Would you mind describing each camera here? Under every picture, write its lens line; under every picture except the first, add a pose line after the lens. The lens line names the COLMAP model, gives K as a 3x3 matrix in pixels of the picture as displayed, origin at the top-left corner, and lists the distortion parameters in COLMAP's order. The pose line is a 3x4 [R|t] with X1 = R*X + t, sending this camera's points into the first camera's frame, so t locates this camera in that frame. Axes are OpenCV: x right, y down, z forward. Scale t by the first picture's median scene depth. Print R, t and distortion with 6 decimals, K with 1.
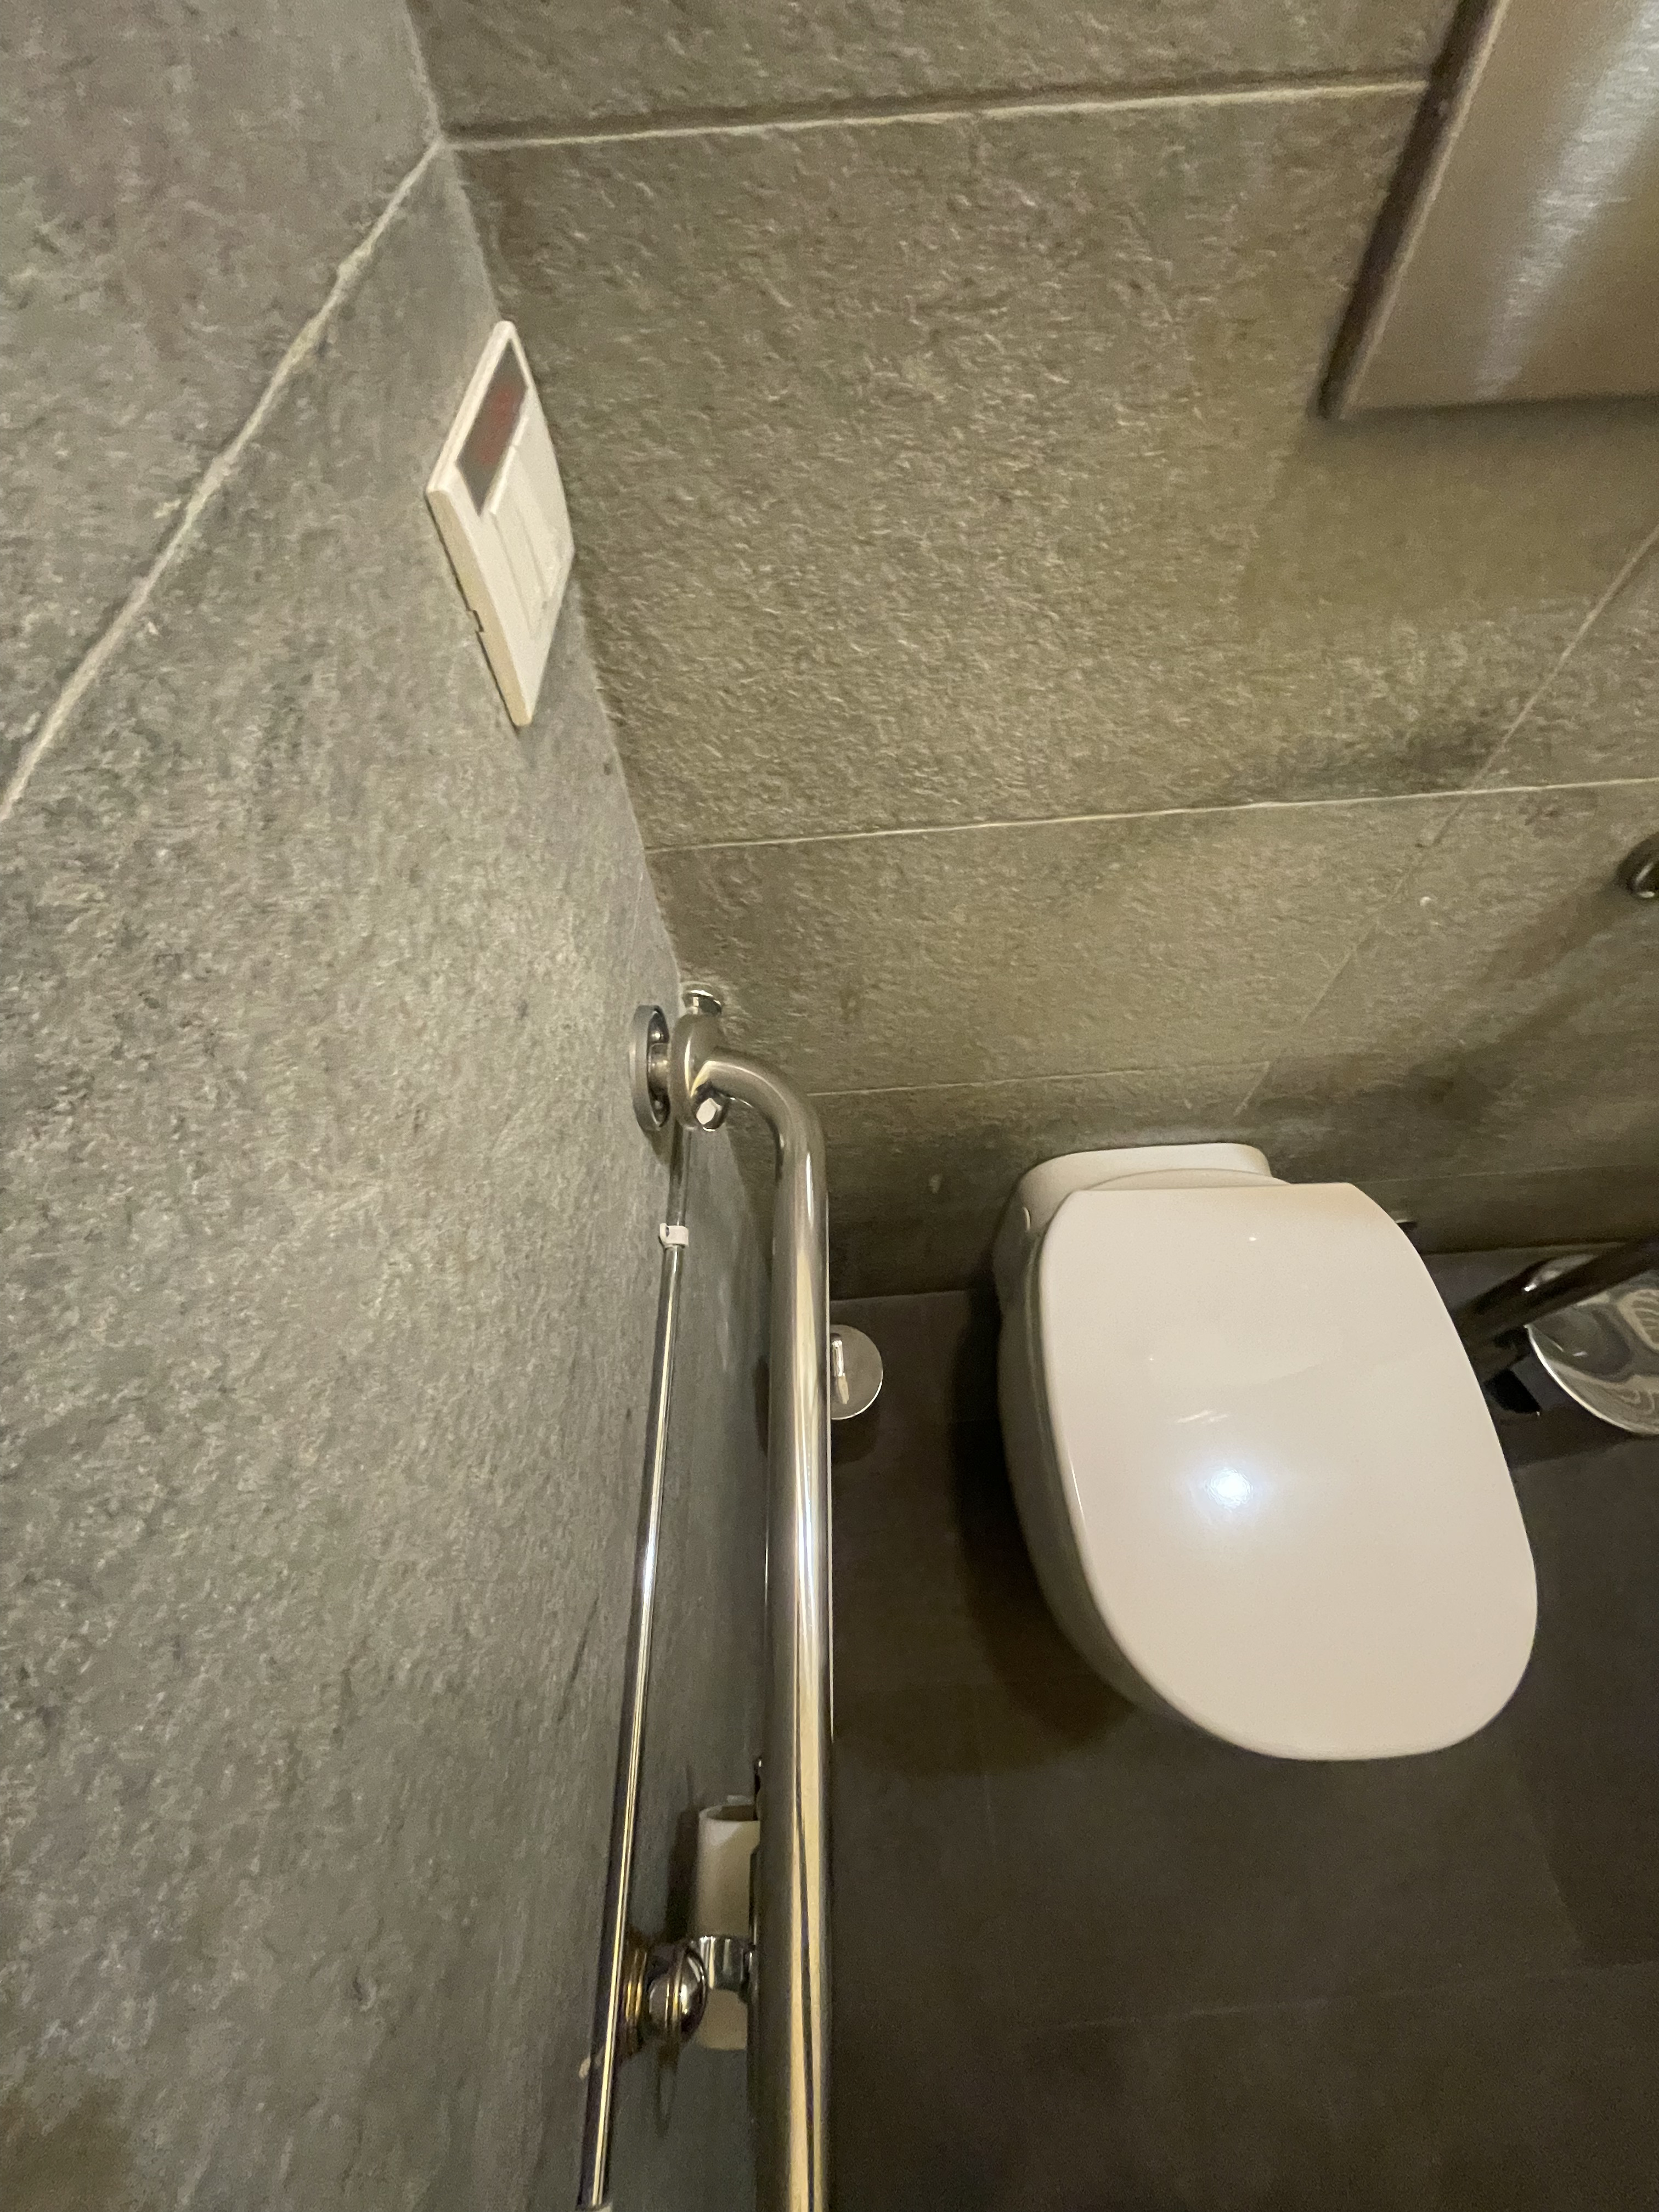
lens RADIAL K [[883.9, 0, 829.5], [0, 883.9, 1106.0], [0, 0, 1]] dist [0.000706, -0.008336]
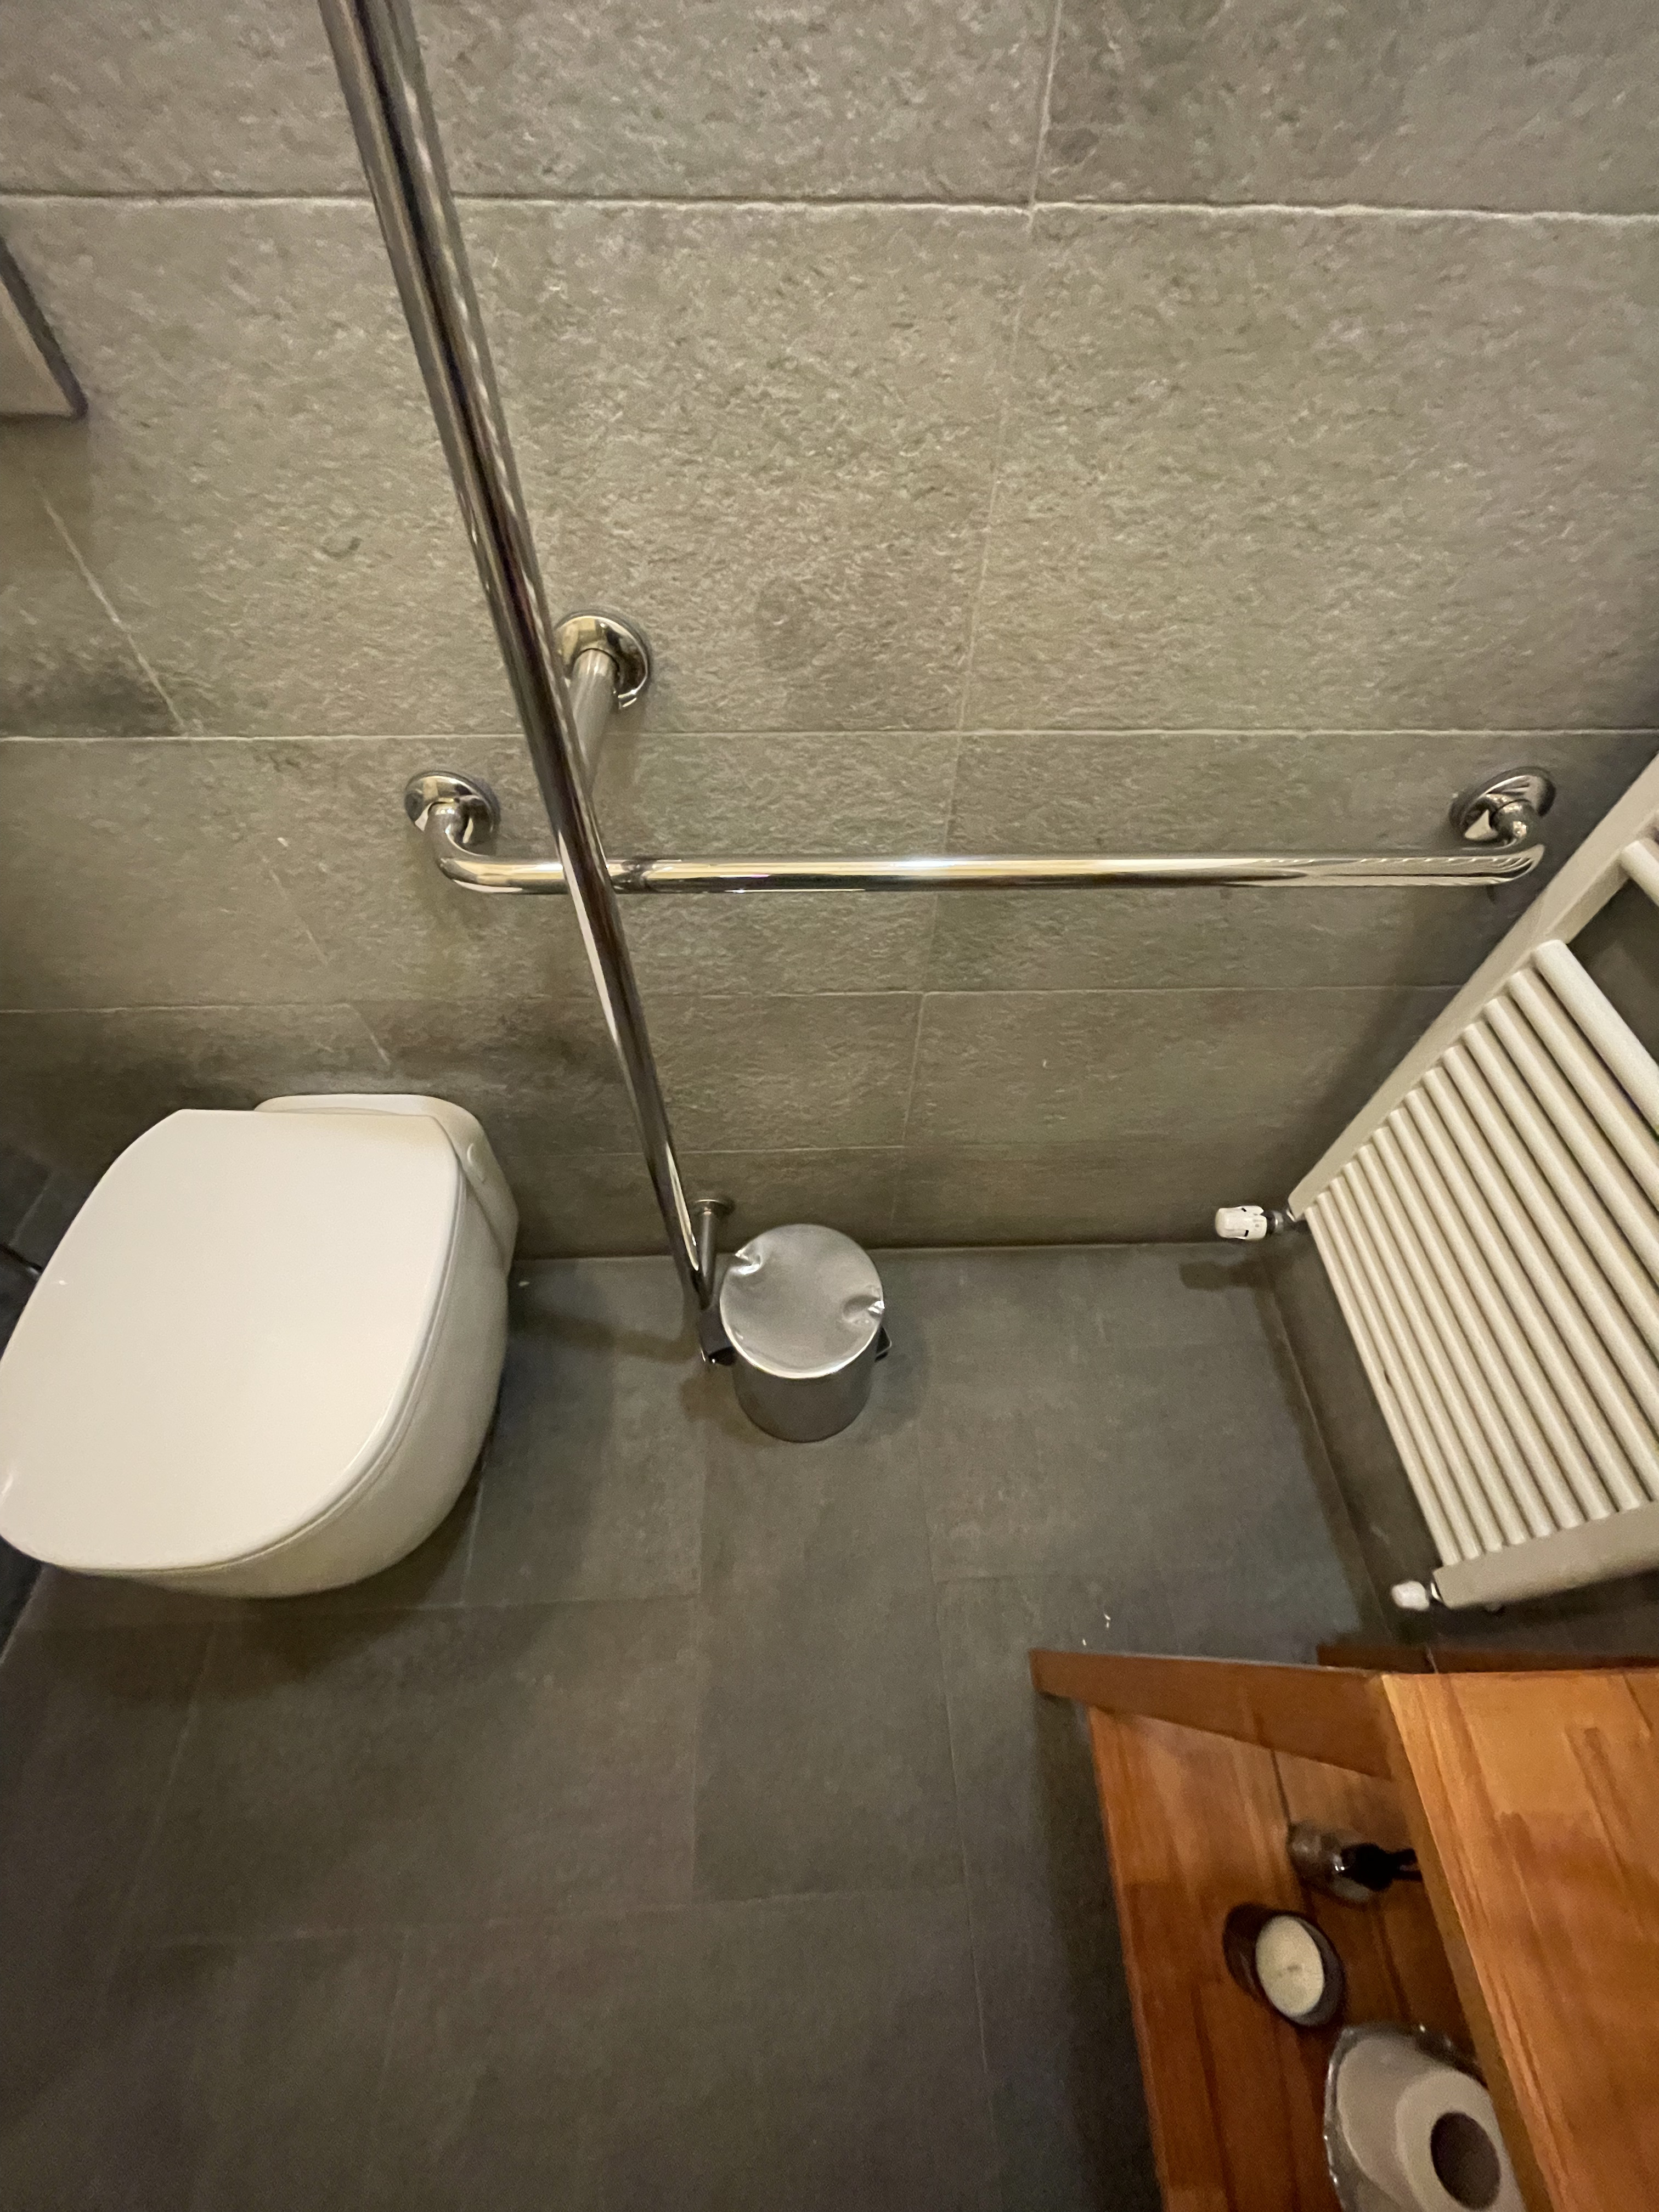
lens RADIAL K [[900.0, 0, 829.5], [0, 900.0, 1106.0], [0, 0, 1]] dist [-0.001755, 0.000012]
pose [[0.998524, 0.049490, 0.022367, 2.533157], [-0.047052, 0.993992, -0.098827, 0.383655], [-0.027124, 0.097628, 0.994853, -0.409638]]
